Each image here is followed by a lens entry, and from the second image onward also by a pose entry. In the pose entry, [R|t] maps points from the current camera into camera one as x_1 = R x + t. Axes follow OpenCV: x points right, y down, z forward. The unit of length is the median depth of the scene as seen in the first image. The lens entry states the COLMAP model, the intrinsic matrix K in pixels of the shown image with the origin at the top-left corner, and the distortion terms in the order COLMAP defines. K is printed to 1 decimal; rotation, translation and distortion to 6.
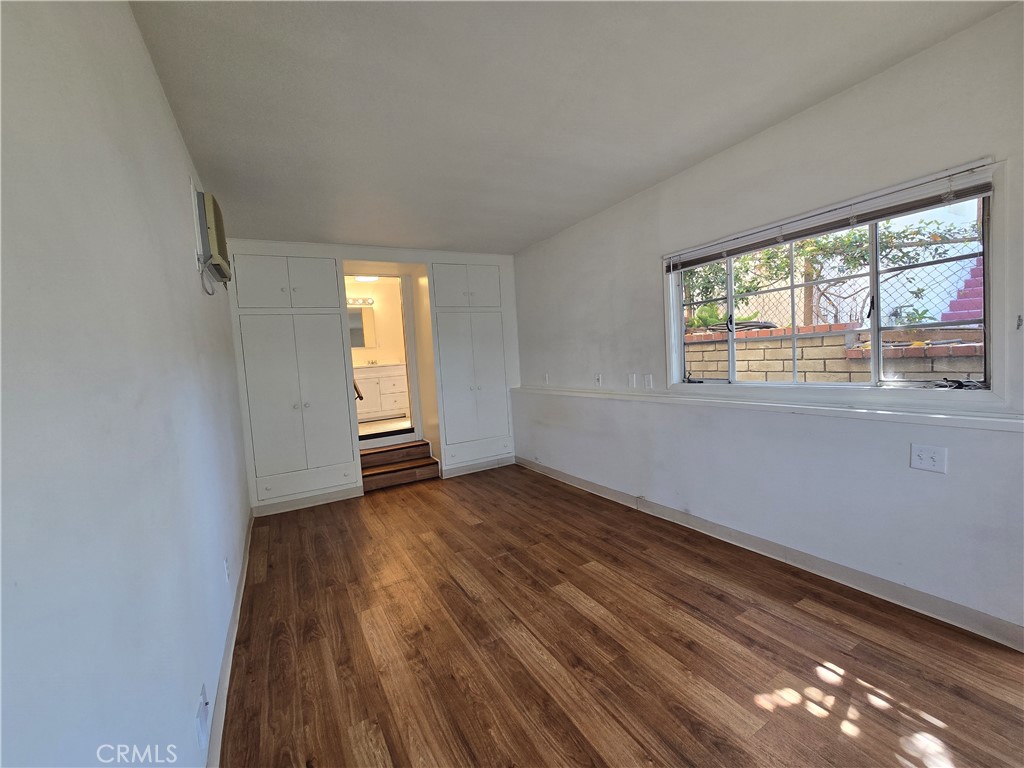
lens RADIAL K [[415.8, 0, 510.6], [0, 415.8, 378.3], [0, 0, 1]] dist [-0.000252, -0.001820]
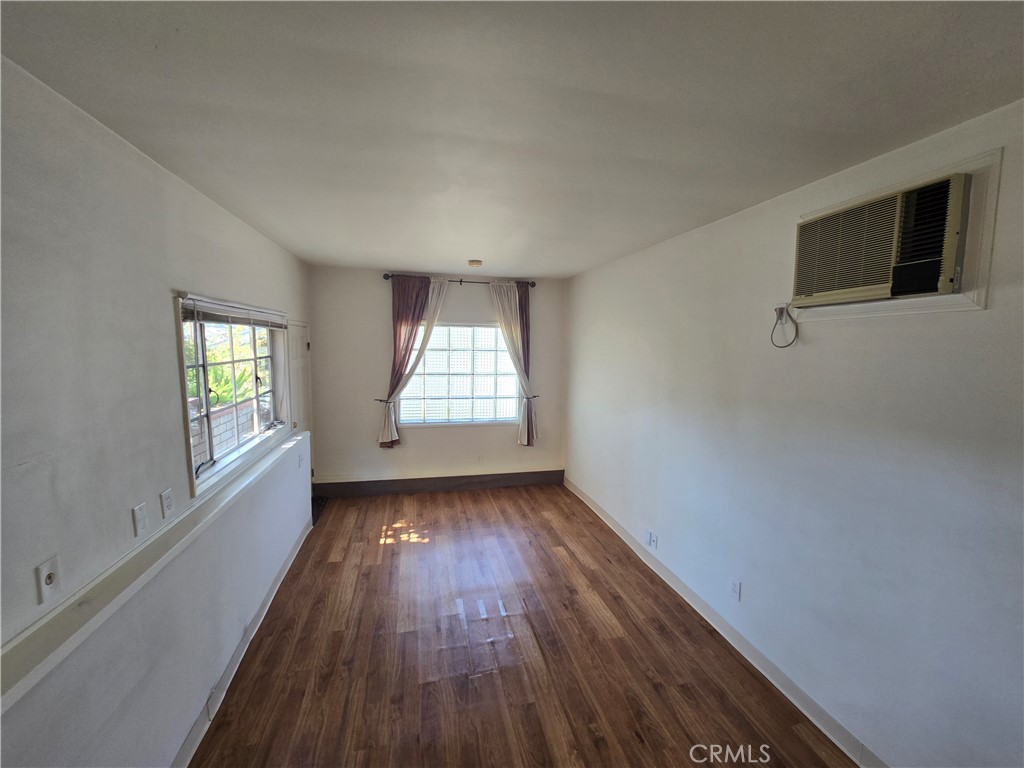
lens RADIAL K [[415.8, 0, 508.0], [0, 415.8, 377.7], [0, 0, 1]] dist [-0.000252, -0.001820]
pose [[-0.957430, 0.032954, 0.286777, -0.330536], [0.068868, 0.990852, 0.116062, -0.236836], [-0.280329, 0.130871, -0.950941, 1.705717]]
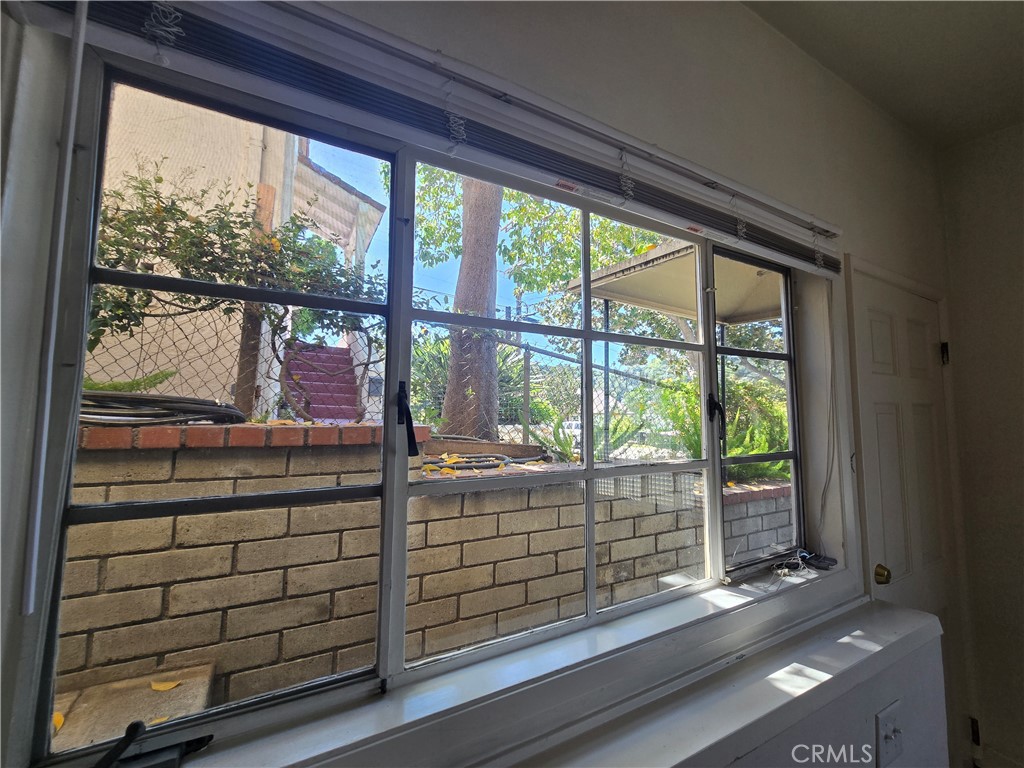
lens RADIAL K [[415.8, 0, 508.3], [0, 415.8, 379.5], [0, 0, 1]] dist [-0.000252, -0.001820]
pose [[0.009380, 0.144465, 0.989465, 0.294777], [0.034756, 0.988864, -0.144707, -0.124880], [-0.999352, 0.035747, 0.004255, 0.979382]]
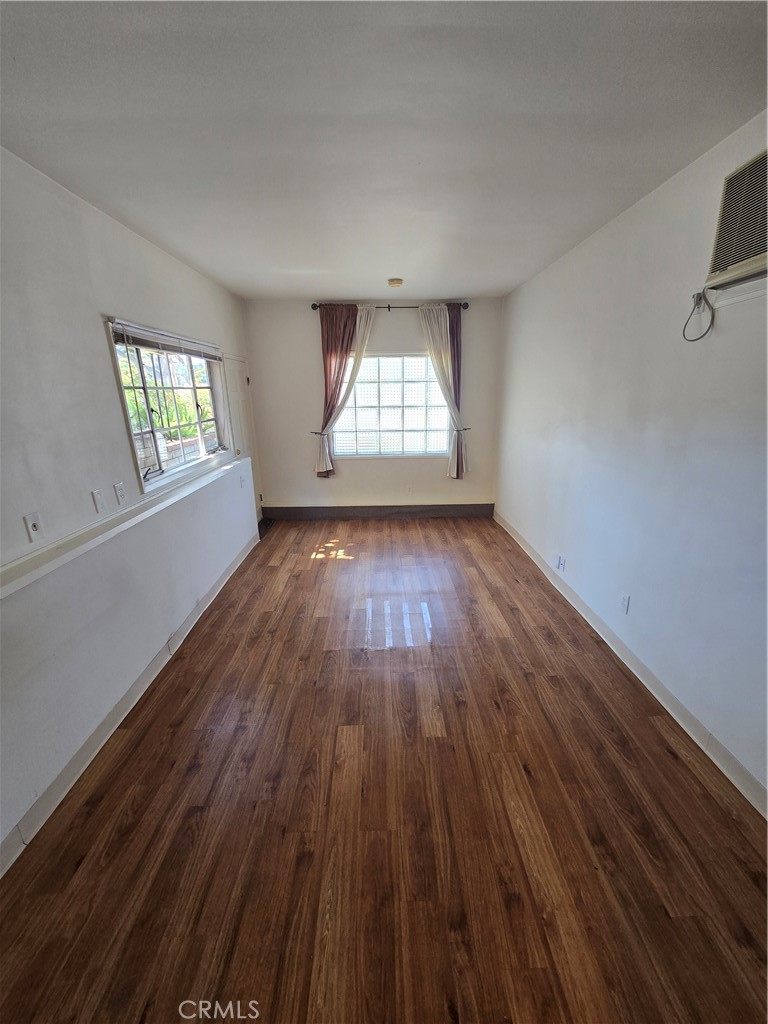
lens RADIAL K [[415.8, 0, 383.0], [0, 415.8, 513.6], [0, 0, 1]] dist [-0.000252, -0.001820]
pose [[-0.874721, -0.055818, 0.481401, -0.493468], [0.102256, 0.949723, 0.295923, -0.154169], [-0.473715, 0.308077, -0.825035, 1.712214]]
